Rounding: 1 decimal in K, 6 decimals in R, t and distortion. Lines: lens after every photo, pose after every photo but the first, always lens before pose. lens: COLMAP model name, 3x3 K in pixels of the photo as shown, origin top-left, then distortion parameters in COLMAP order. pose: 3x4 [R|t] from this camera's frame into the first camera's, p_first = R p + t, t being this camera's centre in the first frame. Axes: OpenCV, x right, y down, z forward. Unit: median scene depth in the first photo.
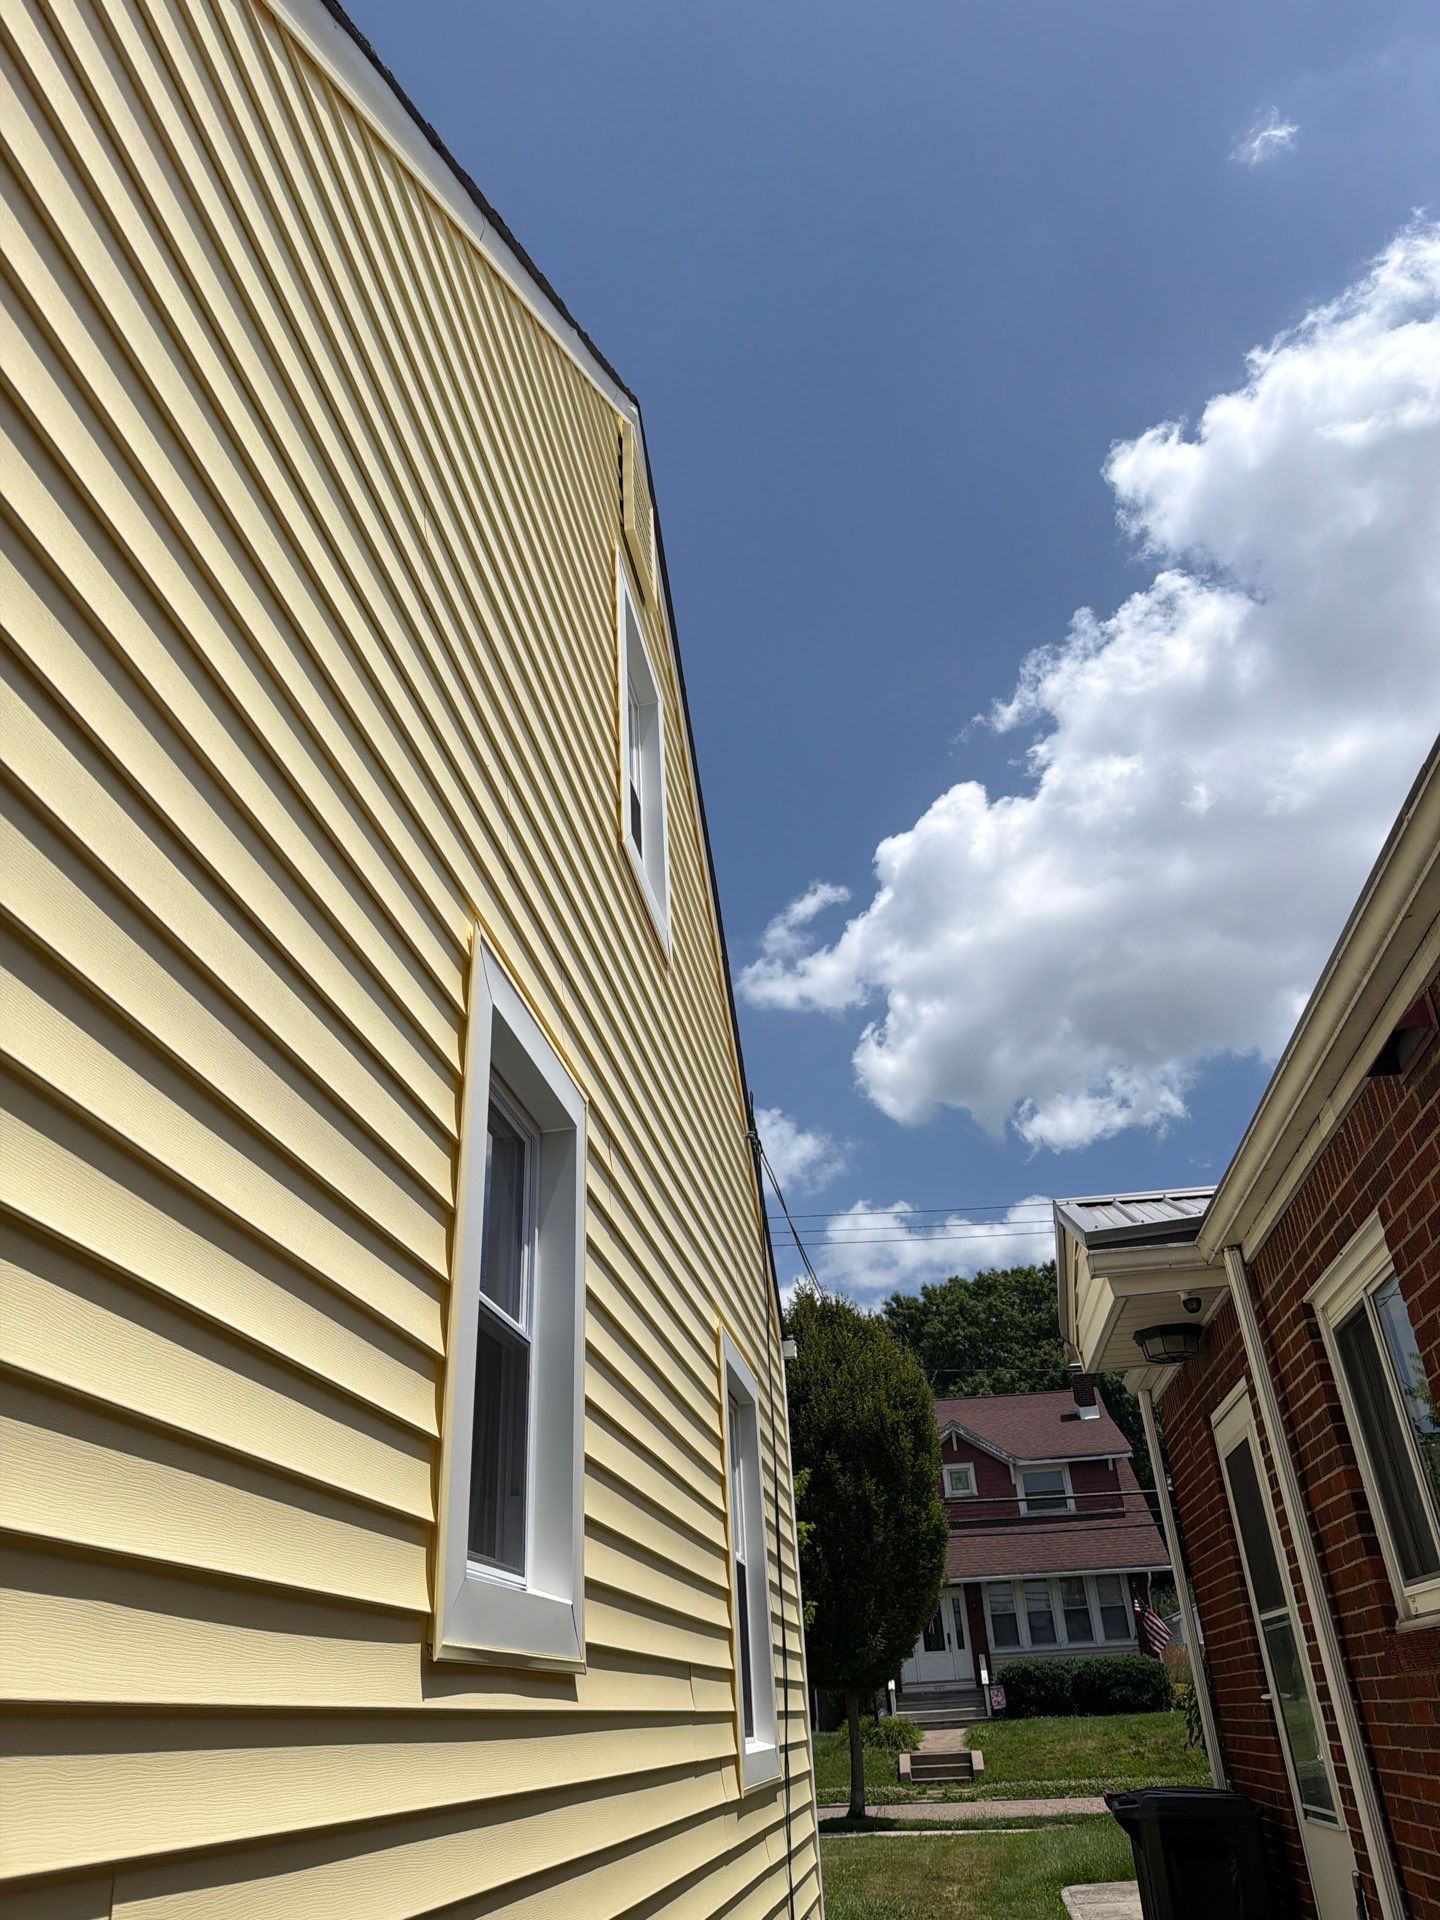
lens RADIAL K [[1306.5, 0, 696.6], [0, 1306.5, 952.3], [0, 0, 1]] dist [0.000243, -0.071906]
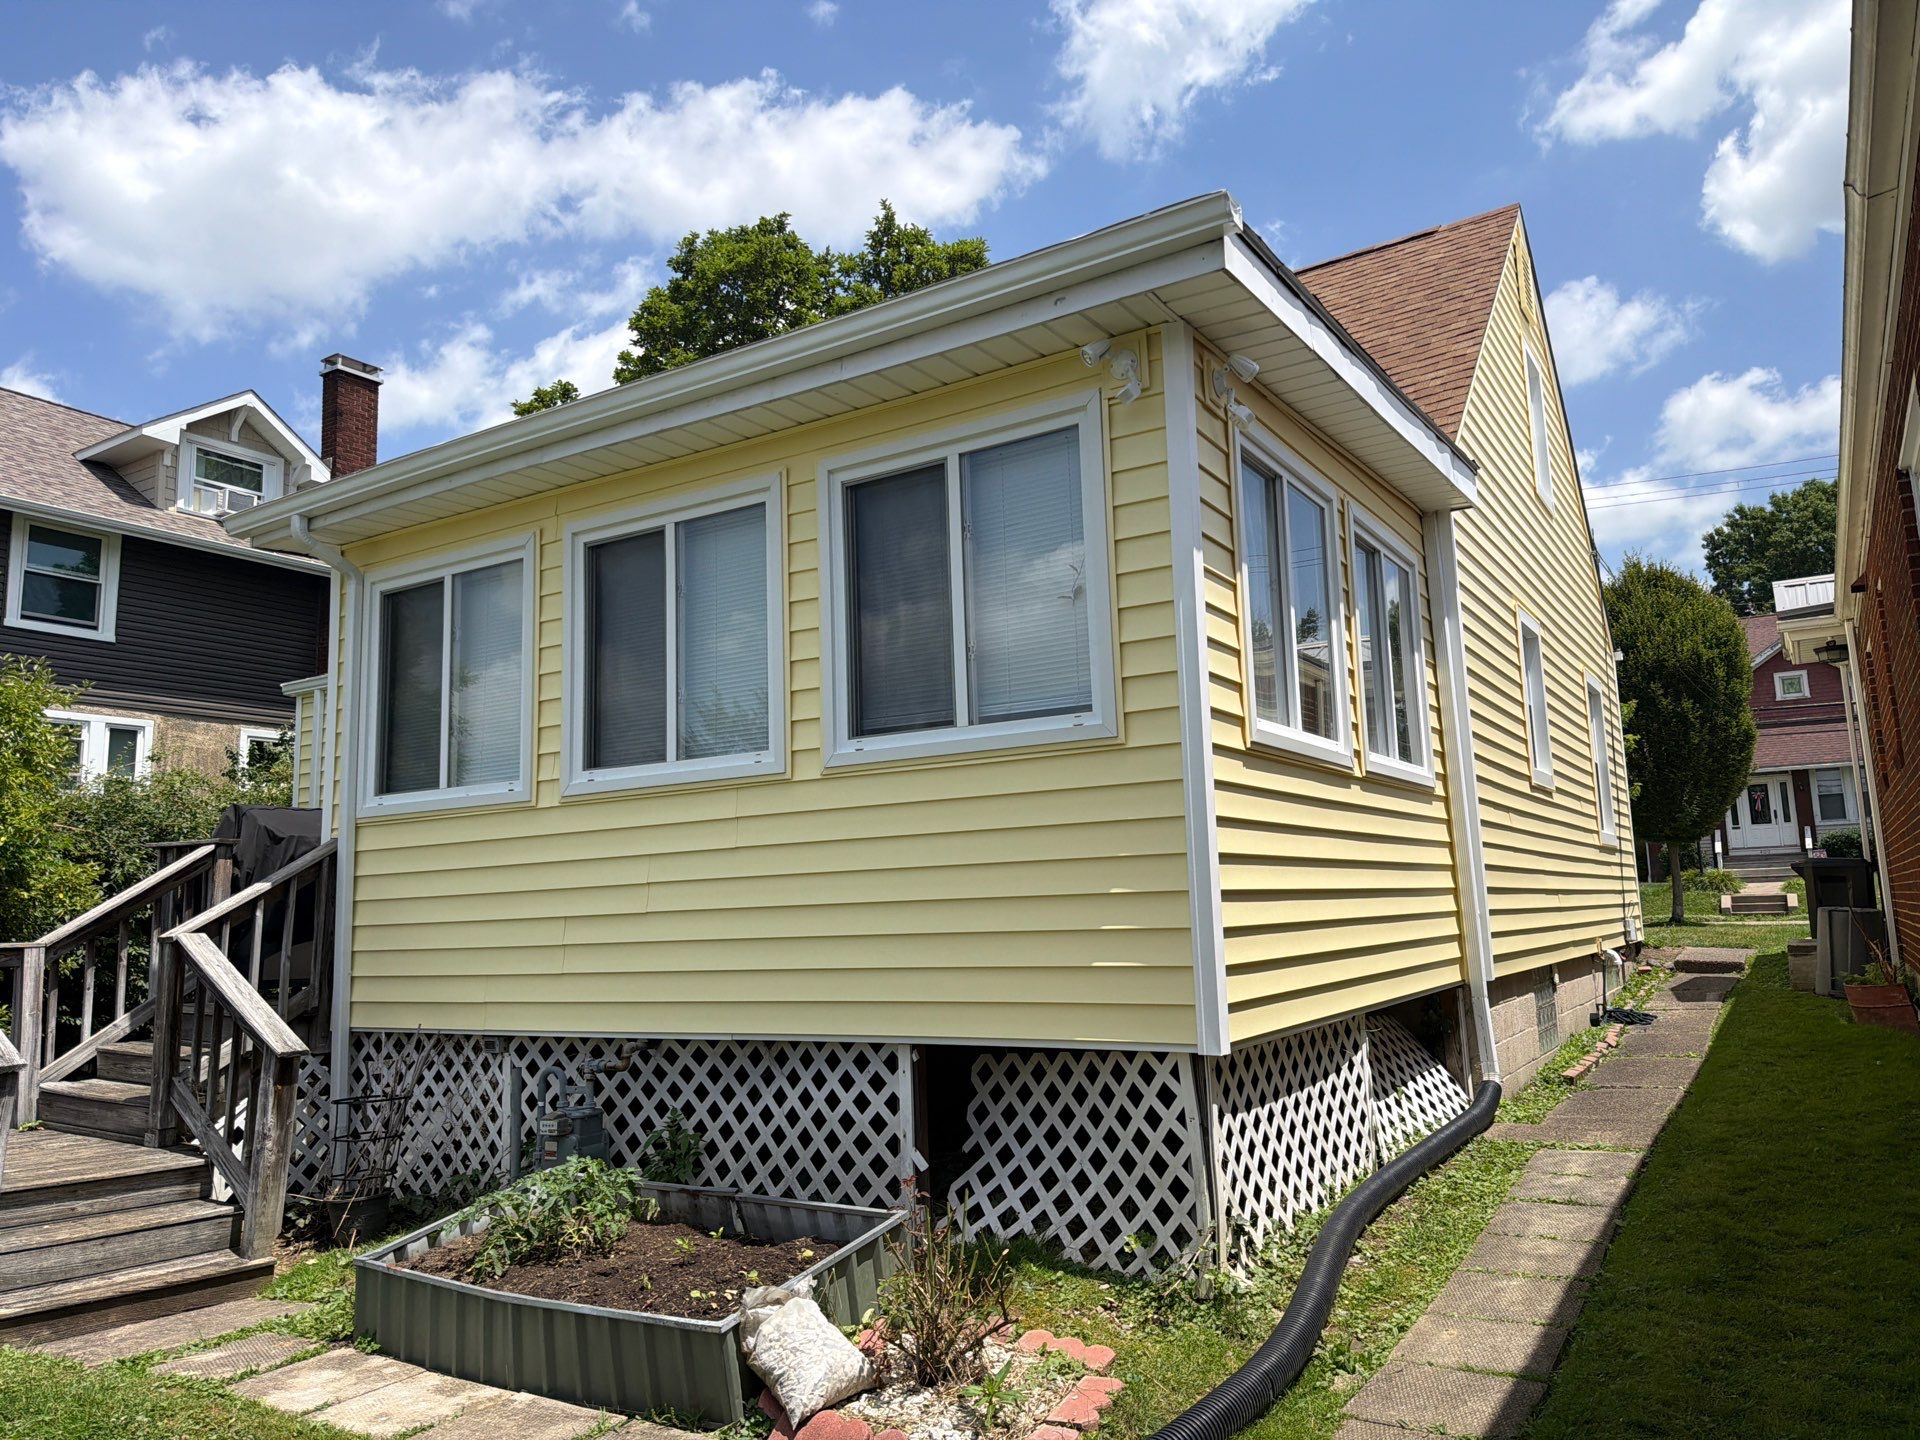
lens RADIAL K [[1325.4, 0, 965.7], [0, 1325.4, 727.3], [0, 0, 1]] dist [0.102855, -0.141512]
pose [[0.924709, -0.041132, -0.378446, -0.028717], [0.188058, 0.913723, 0.360200, -0.201722], [0.330979, -0.404250, 0.852663, -0.423200]]
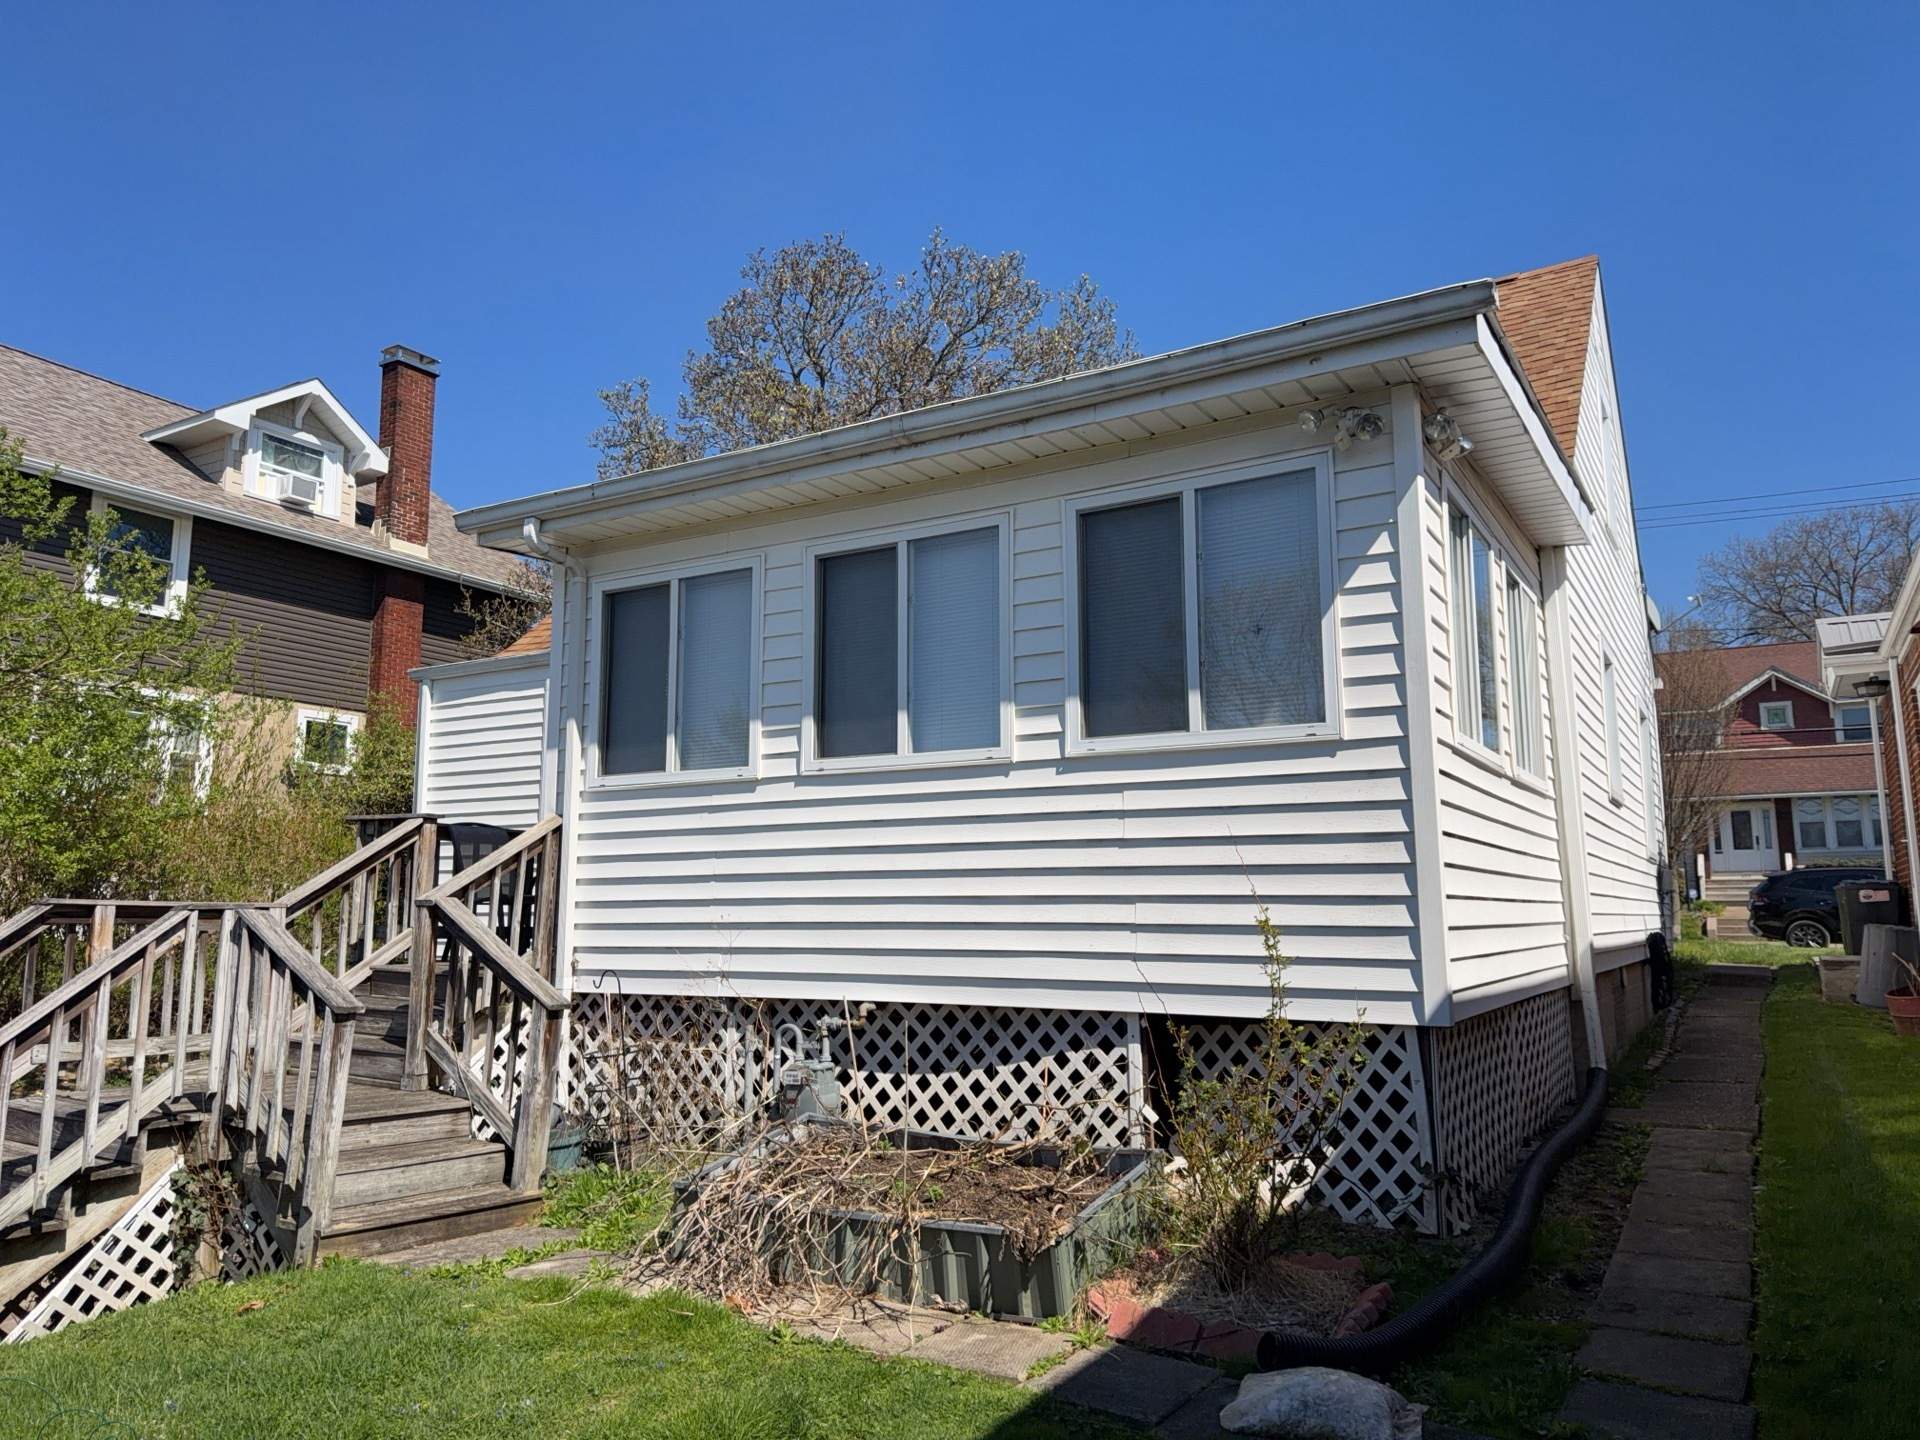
lens RADIAL K [[1311.3, 0, 960.3], [0, 1311.3, 742.7], [0, 0, 1]] dist [0.140841, -0.207089]
pose [[0.932771, -0.007930, -0.360382, -0.080059], [0.151437, 0.915875, 0.371807, -0.226665], [0.327117, -0.401385, 0.855502, -0.478240]]
